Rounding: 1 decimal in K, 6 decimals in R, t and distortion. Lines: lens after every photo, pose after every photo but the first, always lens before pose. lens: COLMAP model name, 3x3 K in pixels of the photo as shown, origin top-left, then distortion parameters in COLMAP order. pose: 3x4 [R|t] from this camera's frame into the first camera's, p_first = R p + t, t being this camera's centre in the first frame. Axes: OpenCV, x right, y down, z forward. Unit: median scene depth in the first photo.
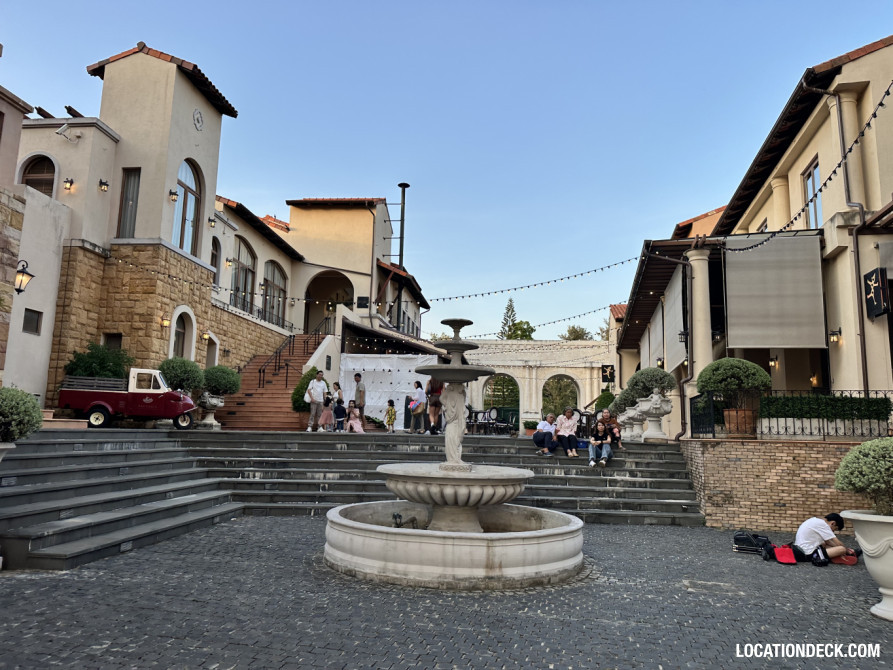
lens RADIAL K [[617.8, 0, 446.5], [0, 617.8, 335.0], [0, 0, 1]] dist [0.100748, -0.144240]
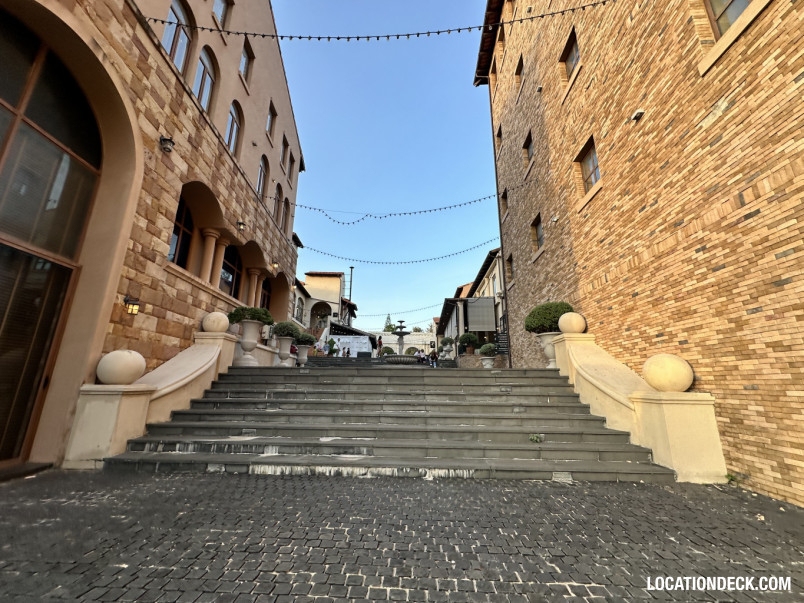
lens RADIAL K [[318.4, 0, 403.0], [0, 318.4, 301.2], [0, 0, 1]] dist [-0.003700, 0.000748]
pose [[0.985381, 0.024054, 0.168661, -0.095982], [-0.007671, 0.995243, -0.097121, 0.014713], [-0.170195, 0.094407, 0.980878, -0.315045]]
